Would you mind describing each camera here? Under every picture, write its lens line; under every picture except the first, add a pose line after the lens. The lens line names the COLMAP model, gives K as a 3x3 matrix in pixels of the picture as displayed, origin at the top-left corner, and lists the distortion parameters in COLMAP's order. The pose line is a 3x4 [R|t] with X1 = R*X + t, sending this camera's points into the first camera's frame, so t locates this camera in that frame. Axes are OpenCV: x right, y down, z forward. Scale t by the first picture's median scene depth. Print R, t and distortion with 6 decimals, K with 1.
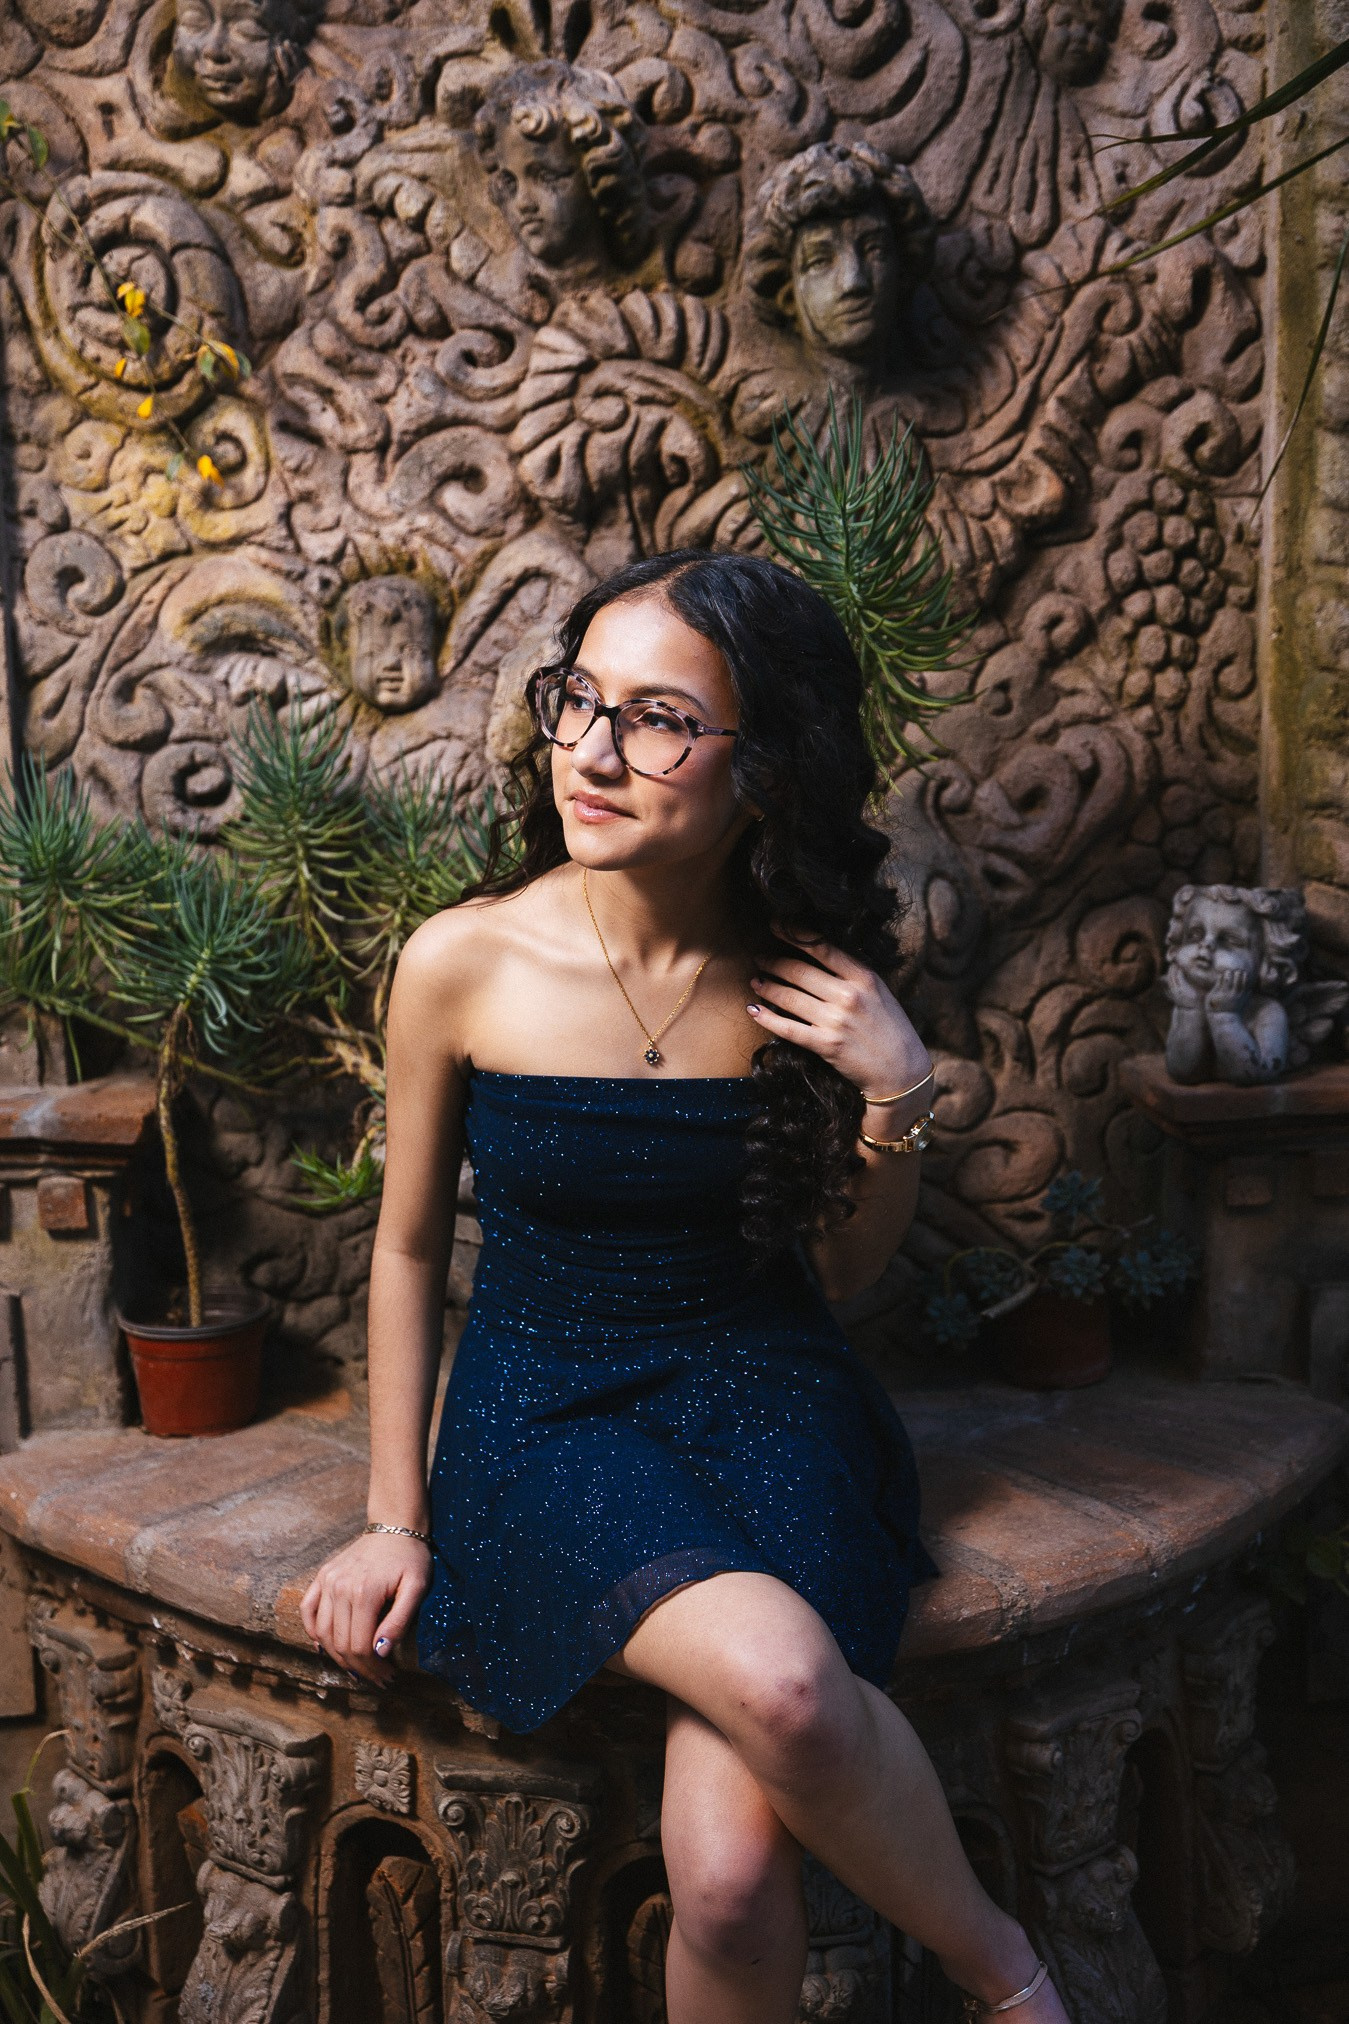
lens RADIAL K [[2001.2, 0, 674.5], [0, 2001.2, 1012.0], [0, 0, 1]] dist [0.006490, 0.019016]
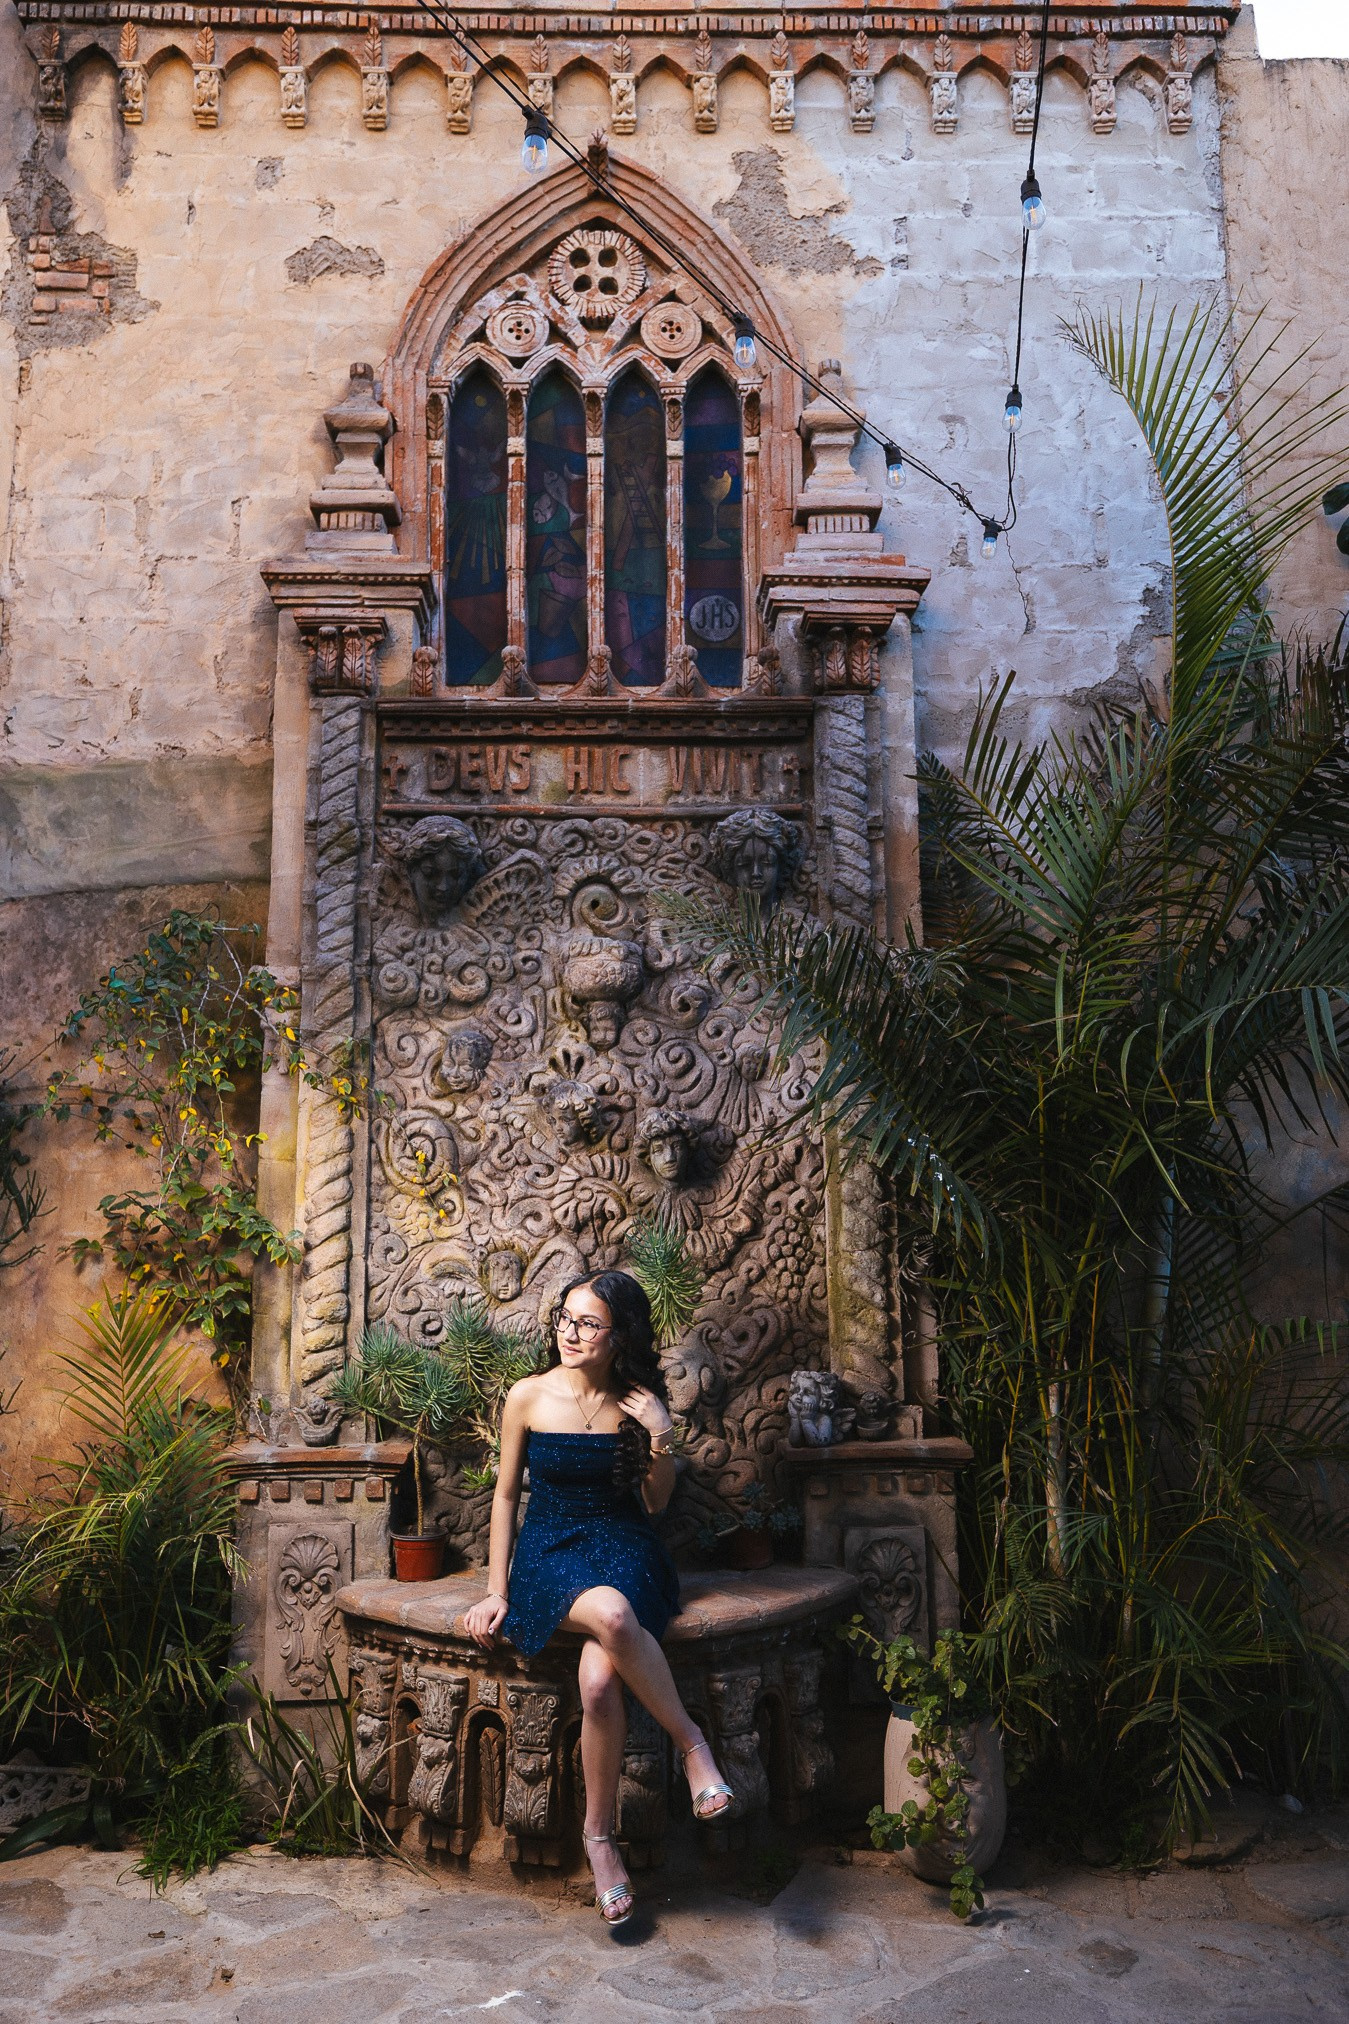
lens RADIAL K [[1511.3, 0, 674.5], [0, 1511.3, 1012.0], [0, 0, 1]] dist [-0.002992, -0.001852]
pose [[0.999908, 0.011243, -0.007647, 0.103238], [-0.012927, 0.960405, -0.278307, 0.041136], [0.004215, 0.278381, 0.960462, -1.097037]]
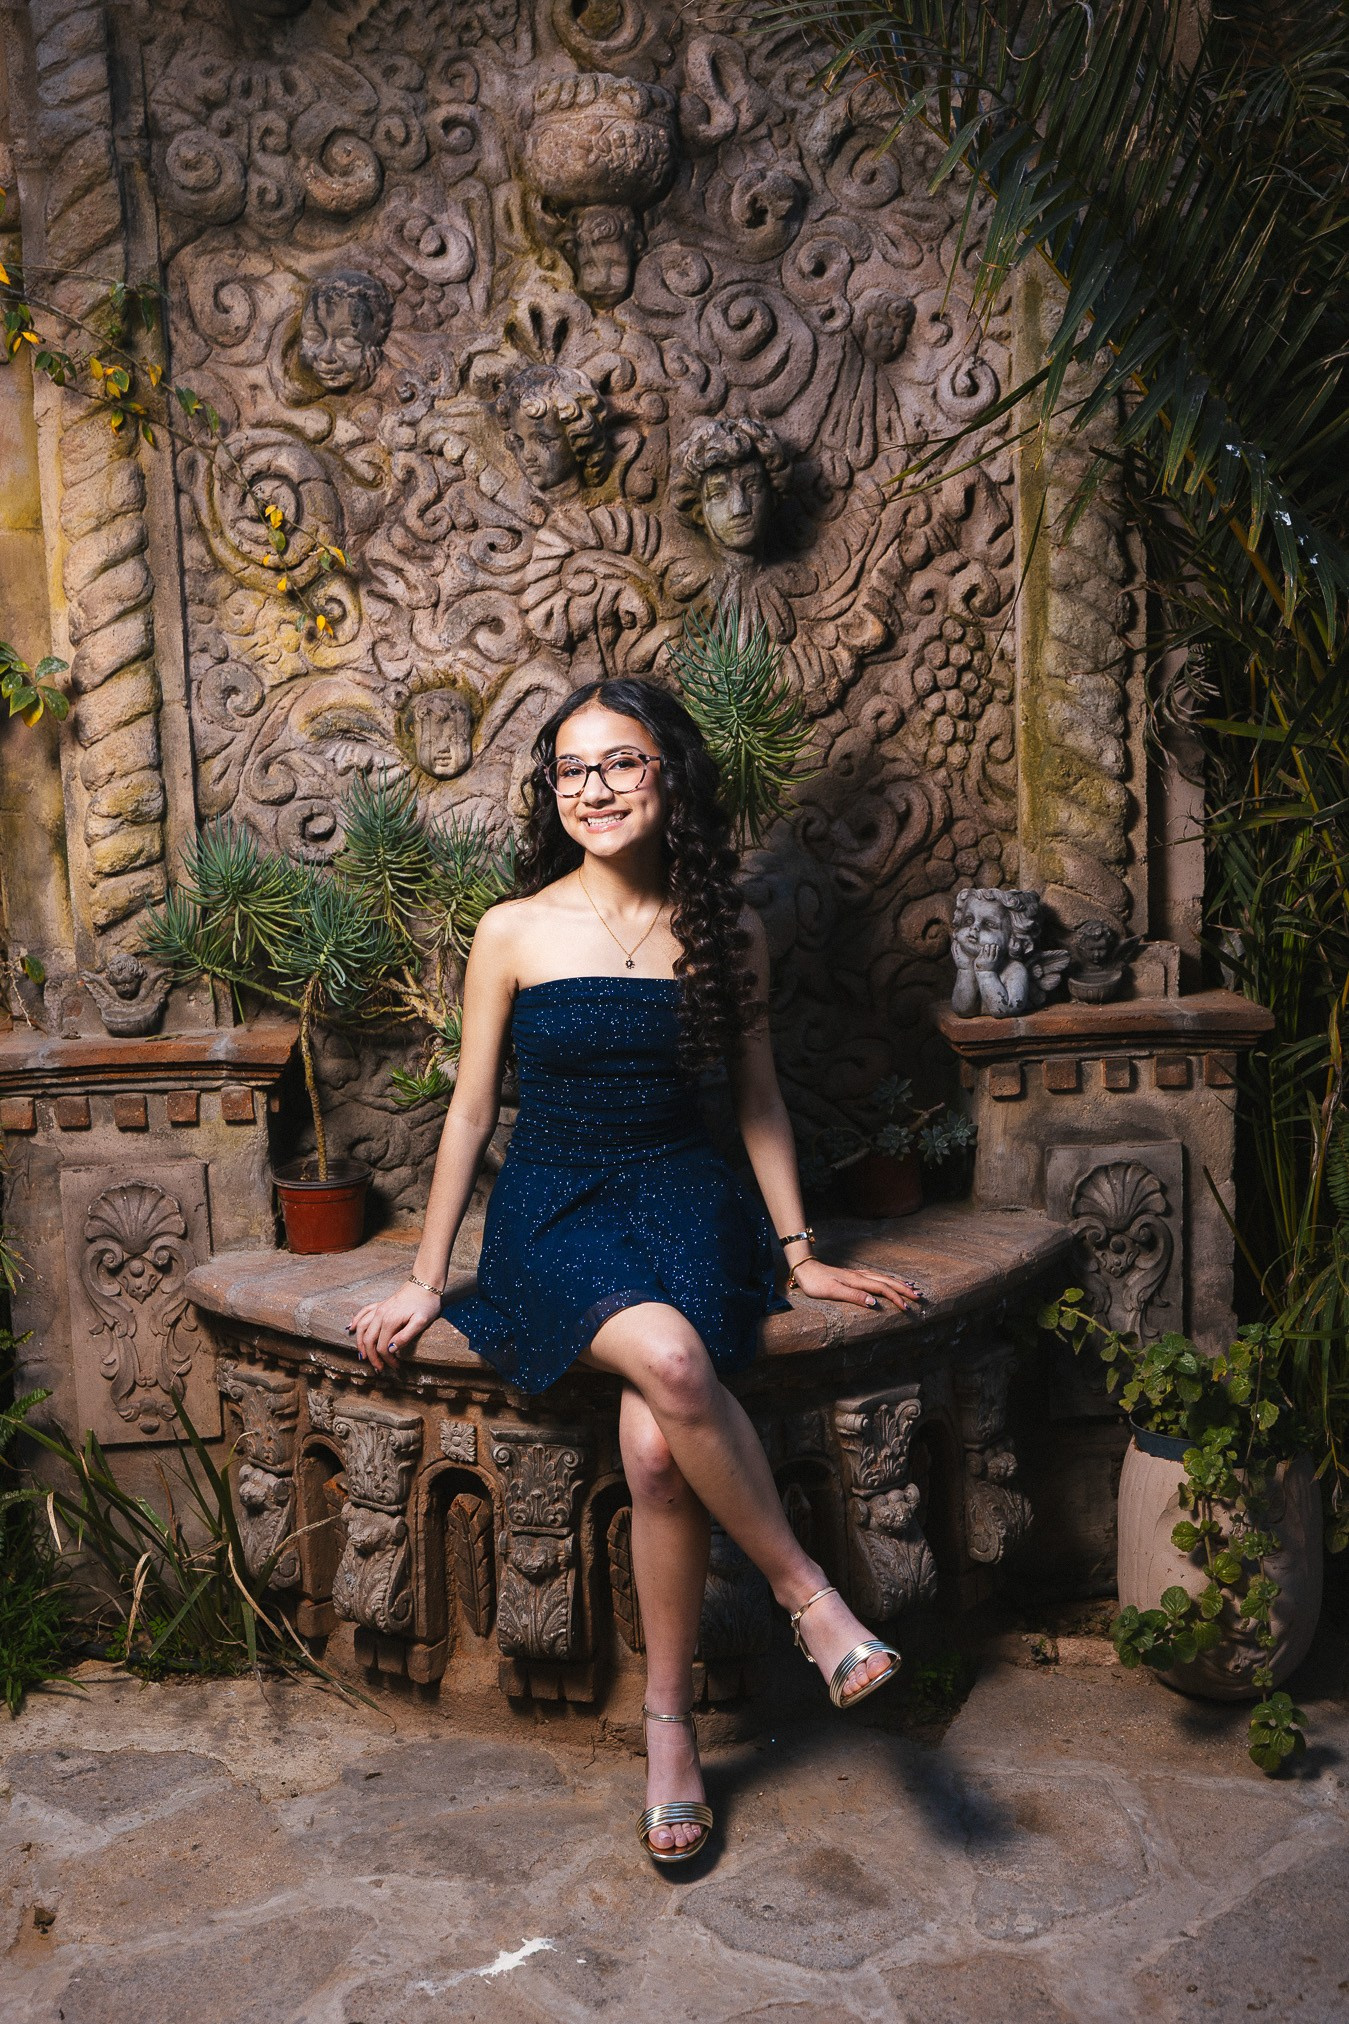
lens RADIAL K [[2001.2, 0, 674.5], [0, 2001.2, 1012.0], [0, 0, 1]] dist [0.006490, 0.019016]
pose [[0.999853, -0.010890, 0.013243, 0.012267], [0.010629, 0.999751, 0.019623, -0.001142], [-0.013454, -0.019479, 0.999720, -0.535706]]
